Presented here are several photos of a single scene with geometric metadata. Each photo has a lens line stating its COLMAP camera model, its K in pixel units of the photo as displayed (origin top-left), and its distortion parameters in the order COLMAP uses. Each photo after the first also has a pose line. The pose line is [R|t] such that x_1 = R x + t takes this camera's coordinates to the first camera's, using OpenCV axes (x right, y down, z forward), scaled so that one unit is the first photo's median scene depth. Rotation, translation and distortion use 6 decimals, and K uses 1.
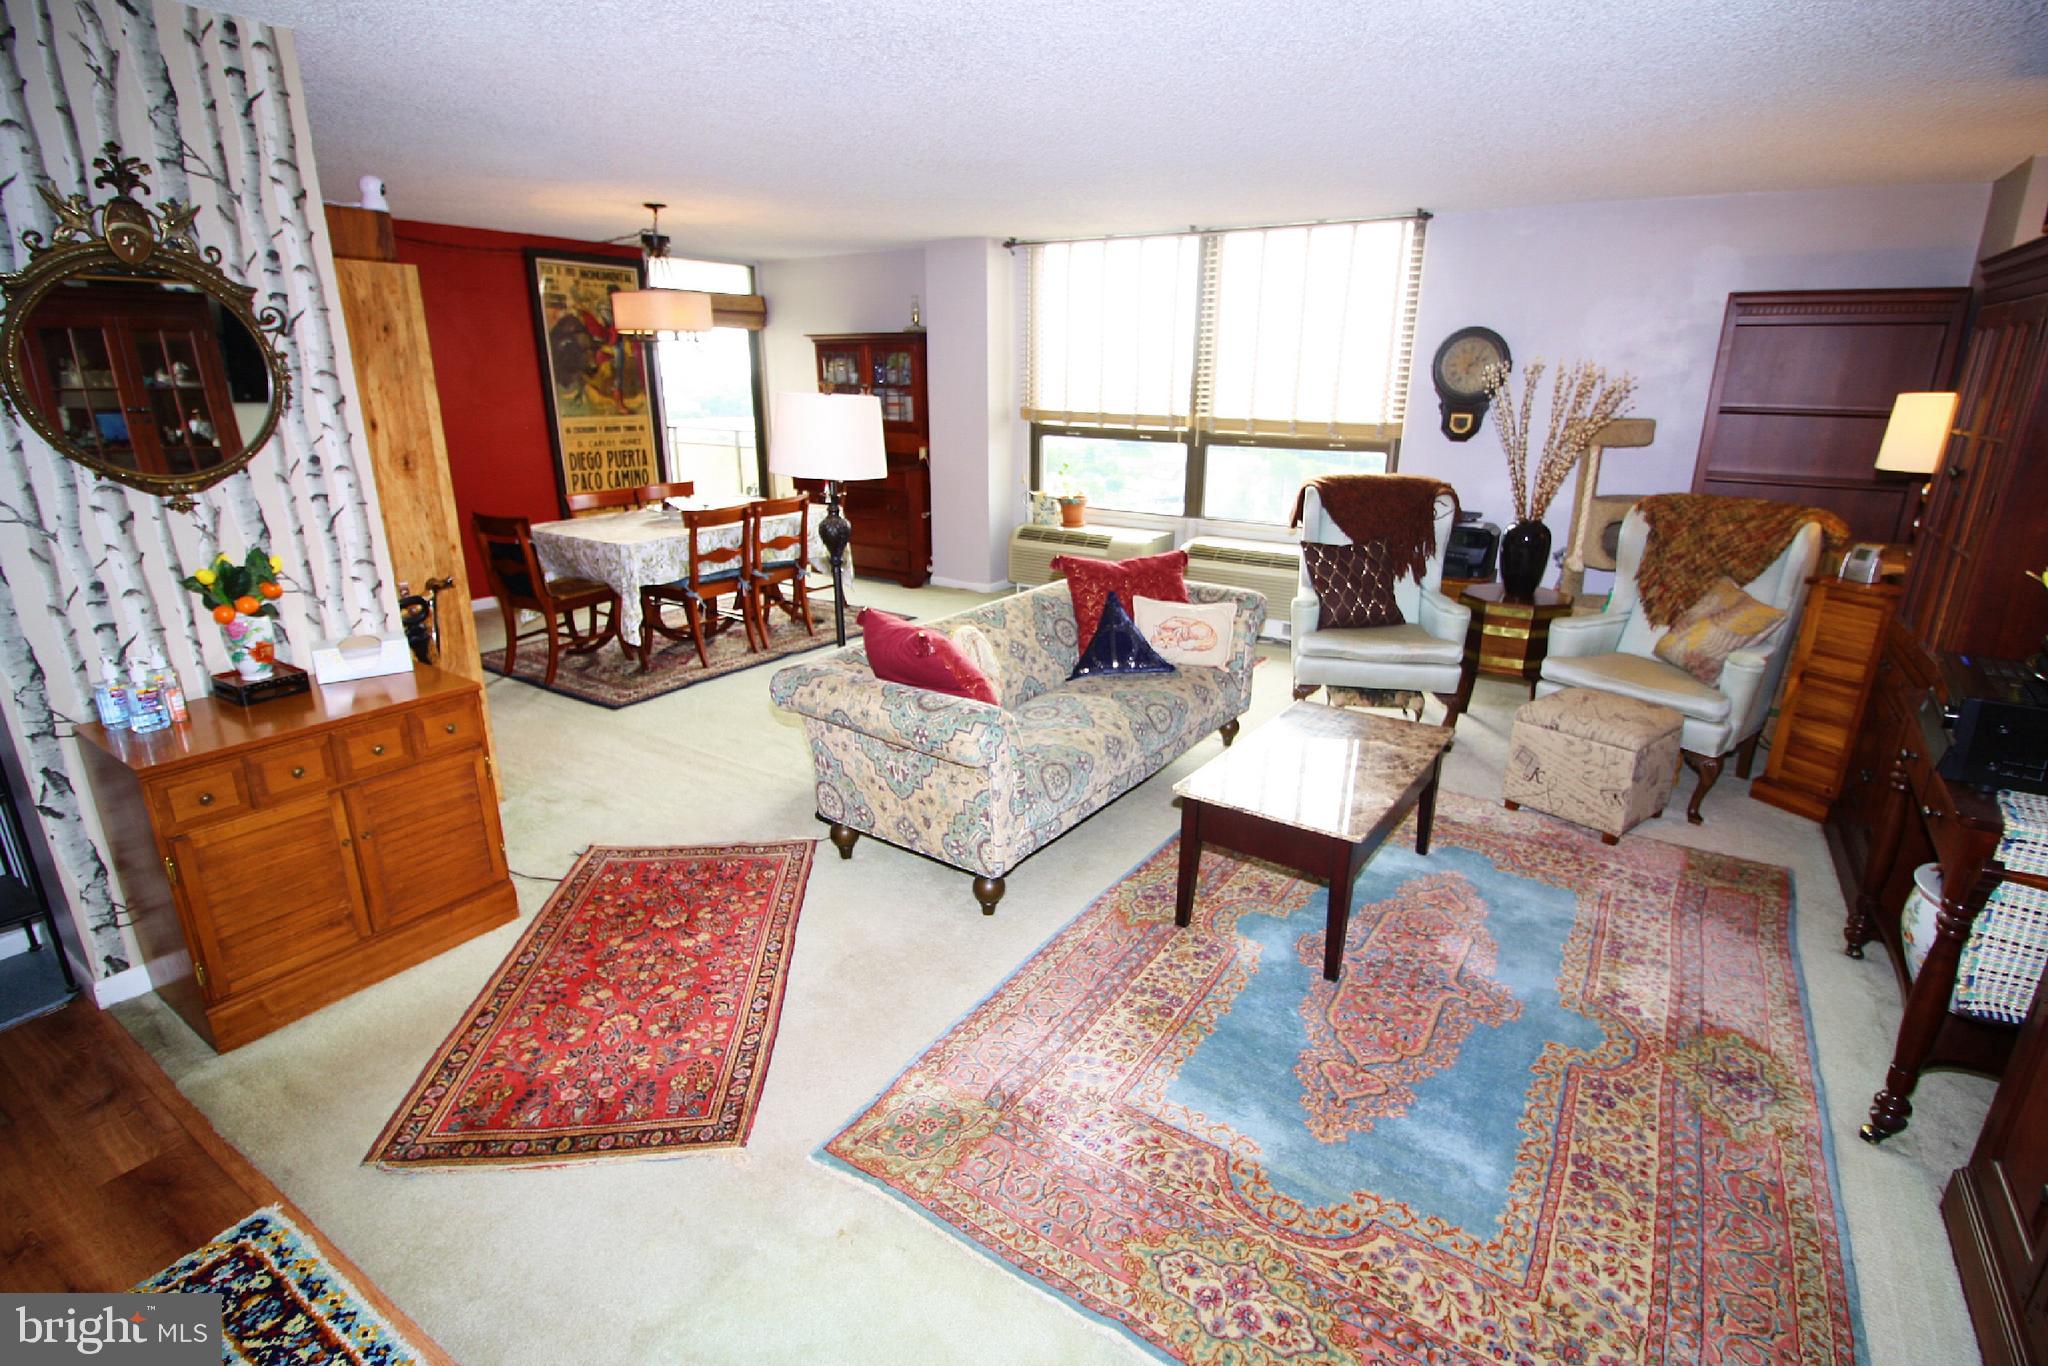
lens RADIAL K [[962.1, 0, 1049.6], [0, 962.1, 680.7], [0, 0, 1]] dist [0.005991, -0.015469]
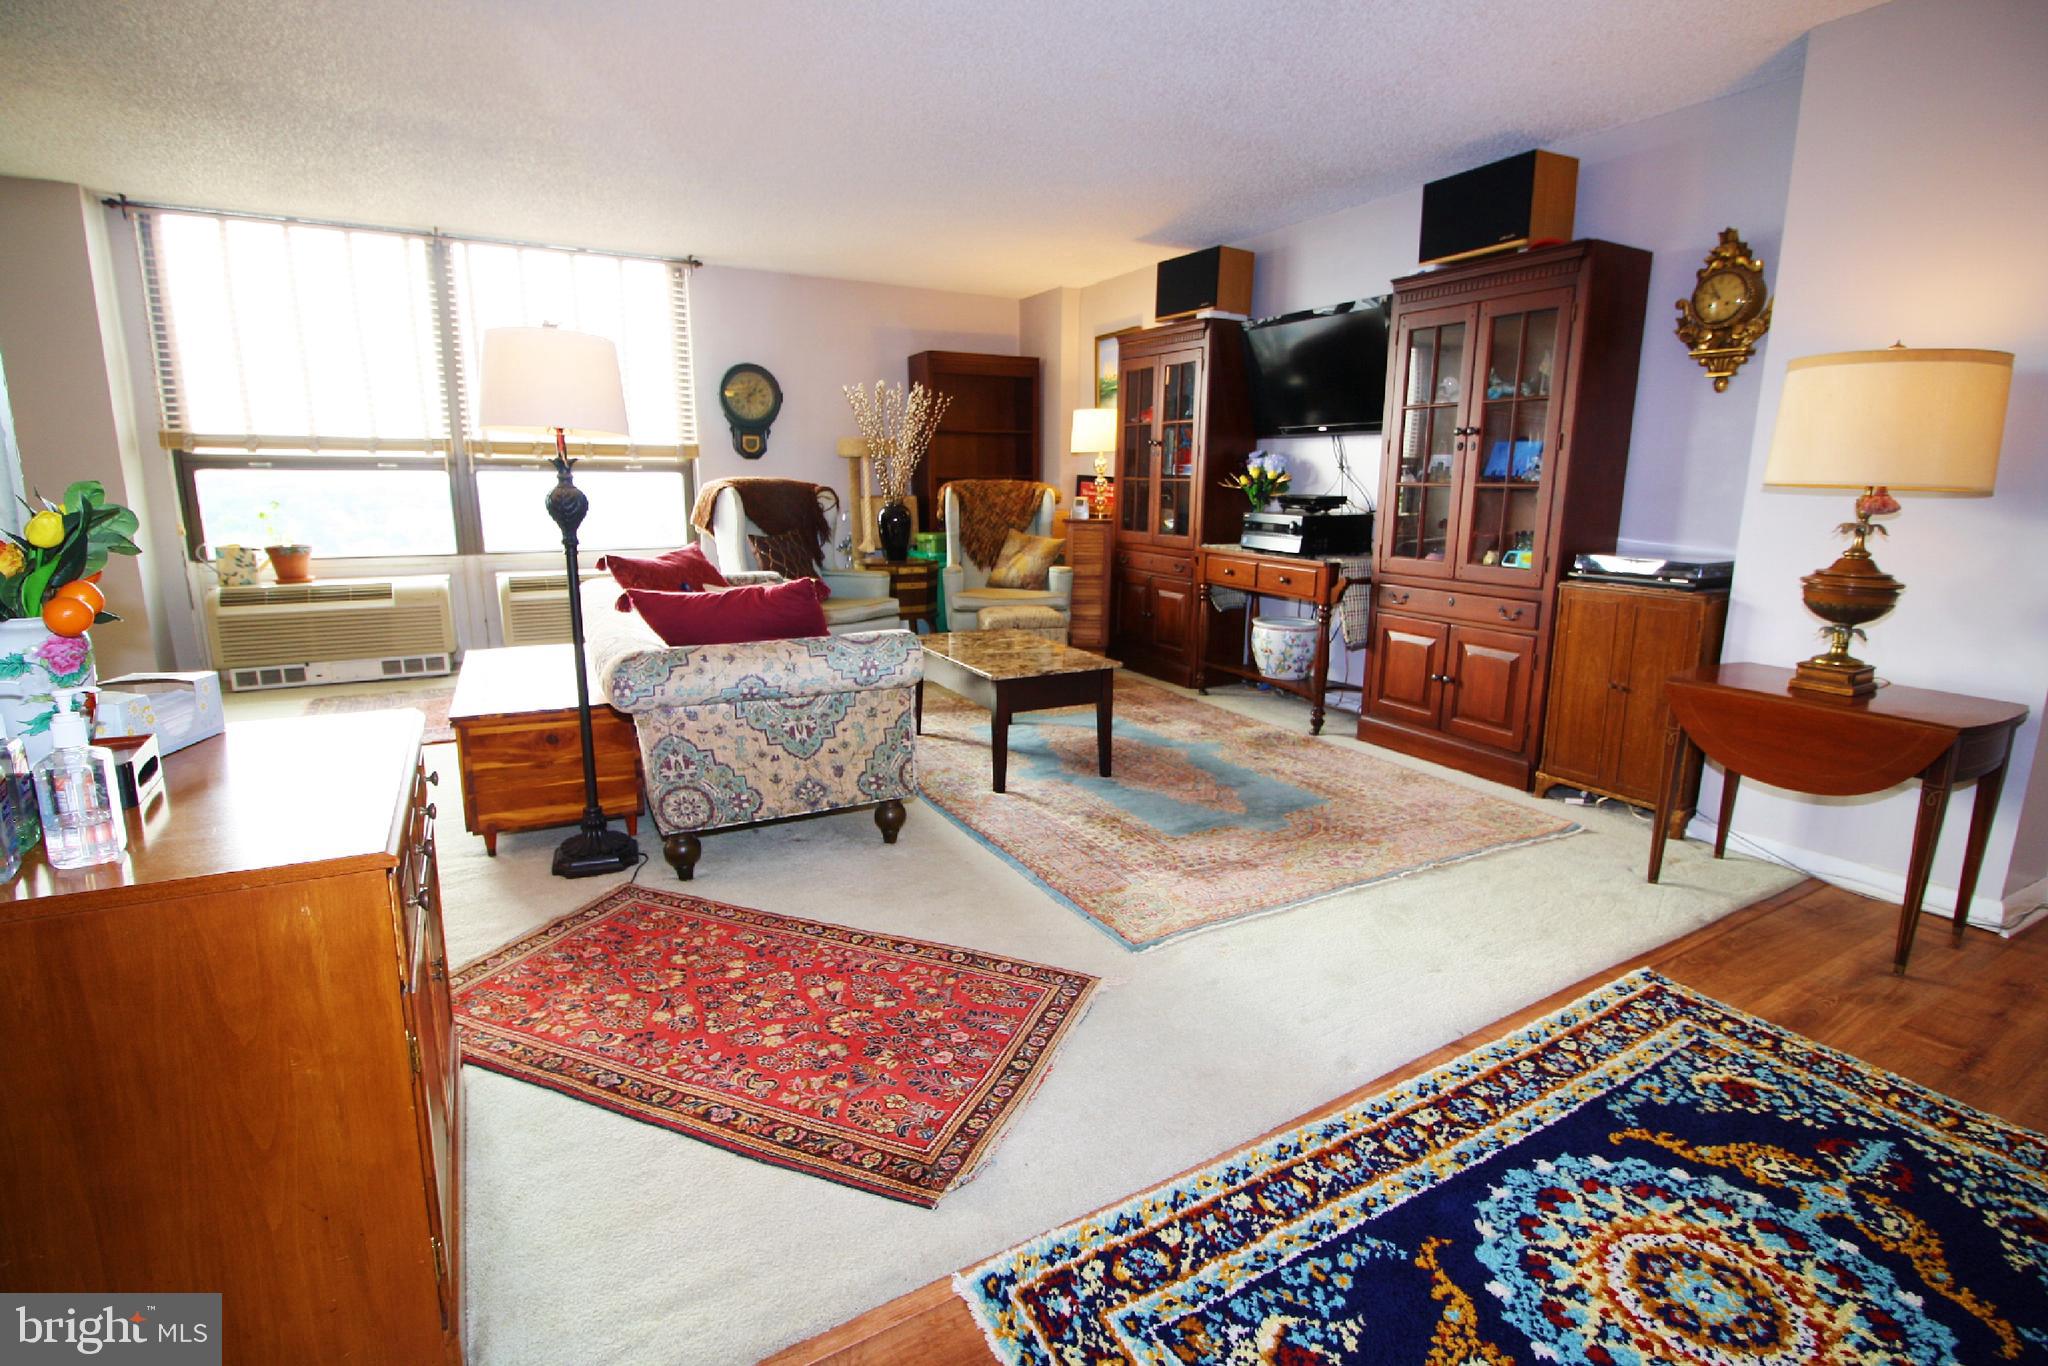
lens RADIAL K [[962.1, 0, 1049.6], [0, 962.1, 680.7], [0, 0, 1]] dist [0.005991, -0.015469]
pose [[0.458834, -0.190114, 0.867945, -0.386604], [0.266836, 0.961234, 0.069487, 0.020840], [-0.847508, 0.199716, 0.491776, 0.138053]]
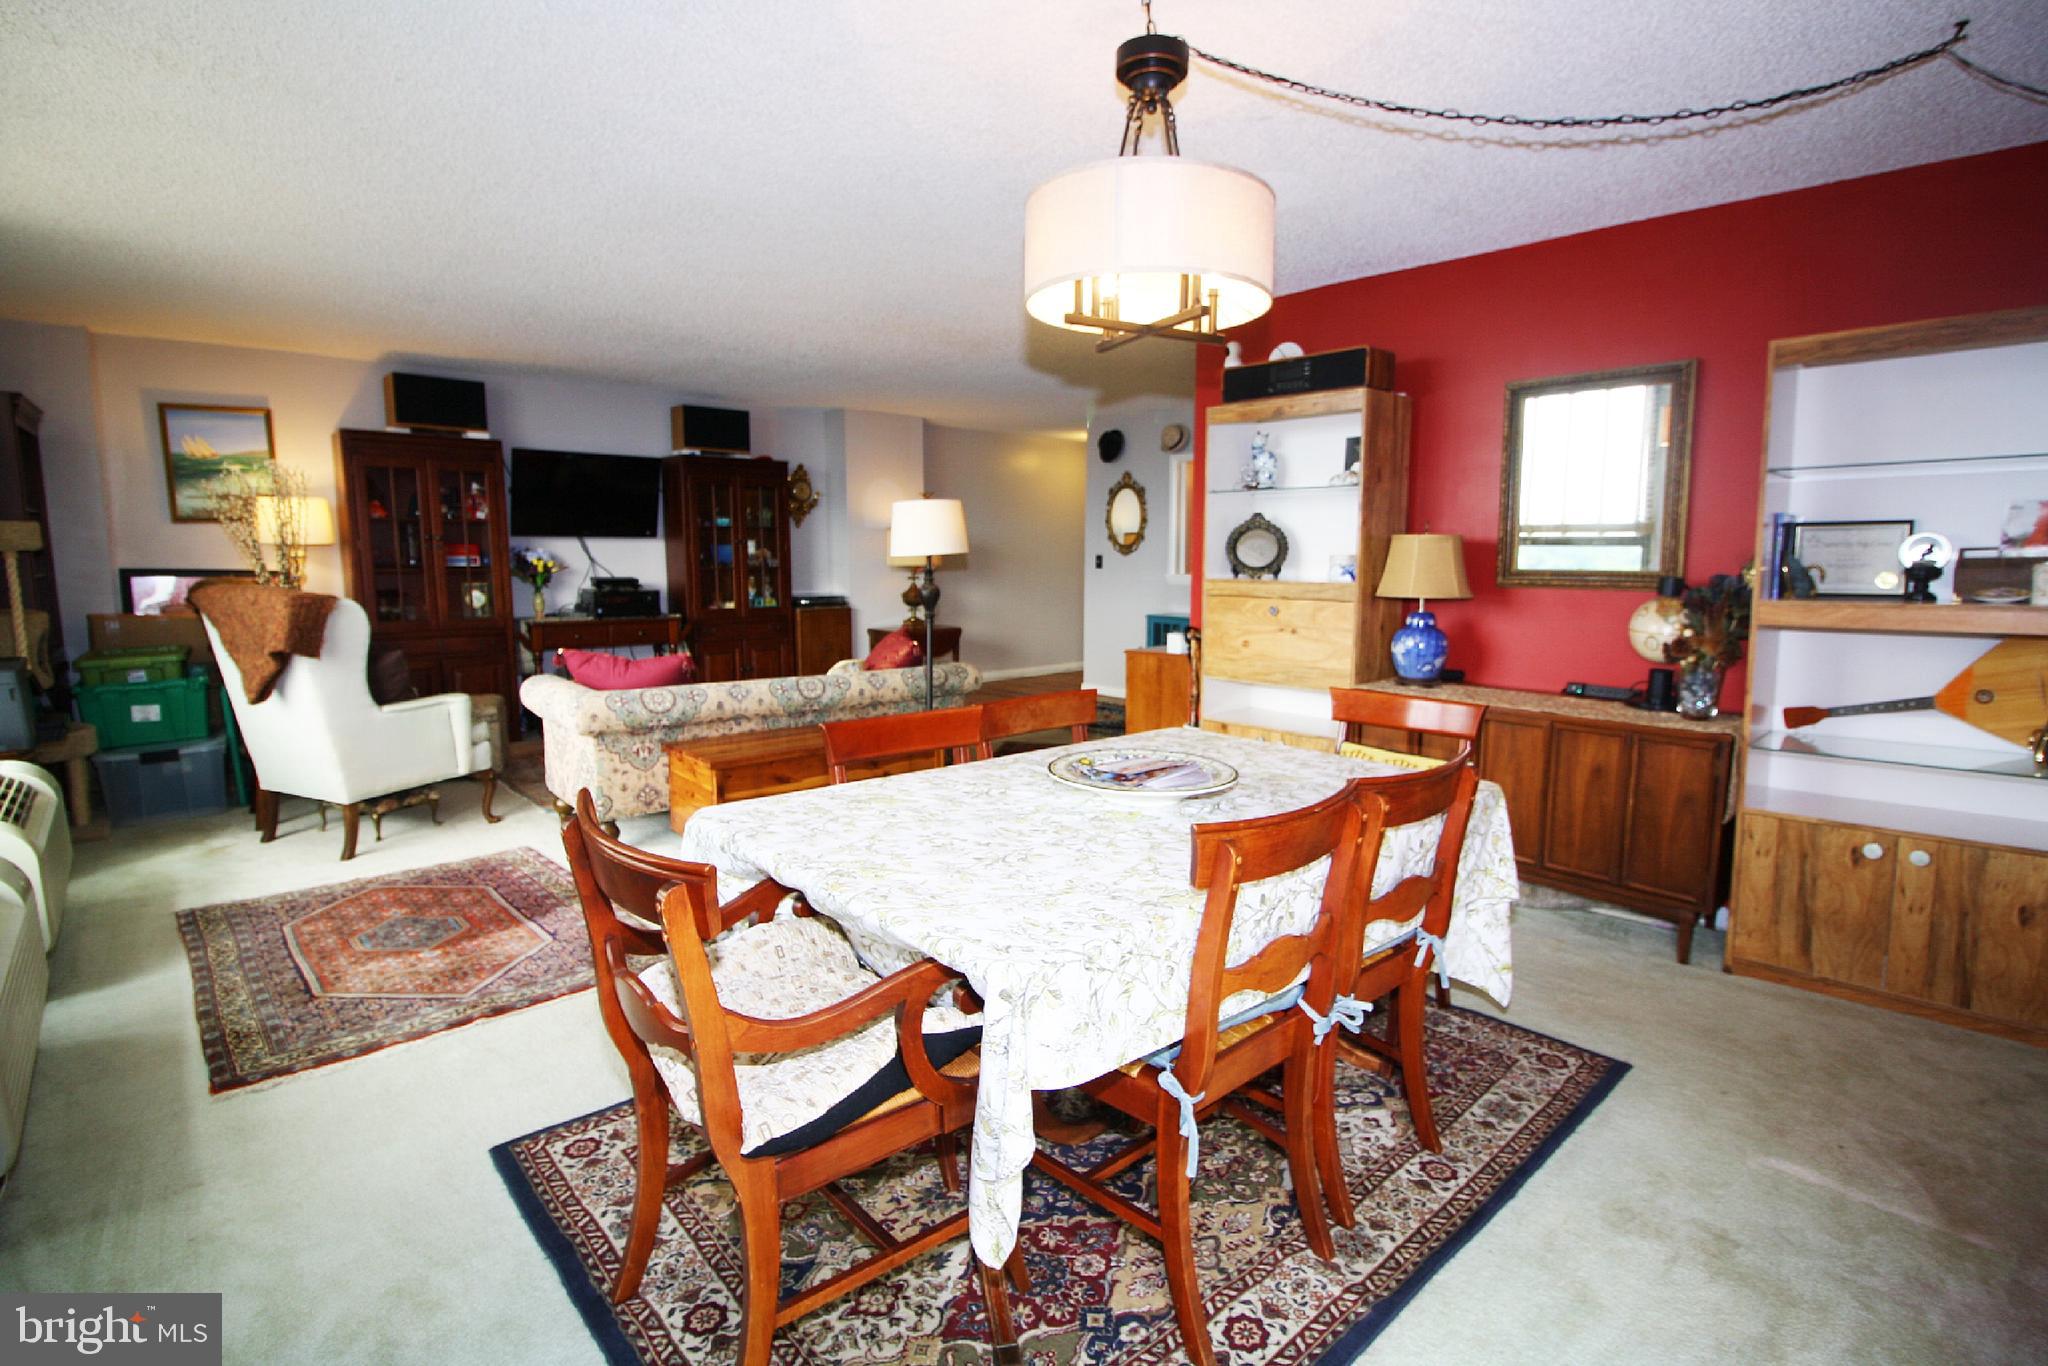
lens RADIAL K [[962.1, 0, 1049.6], [0, 962.1, 680.7], [0, 0, 1]] dist [0.005991, -0.015469]
pose [[-0.971135, -0.044953, 0.234255, -0.373270], [0.060703, 0.903169, 0.424972, -0.318724], [-0.230676, 0.426925, -0.874370, 1.132514]]
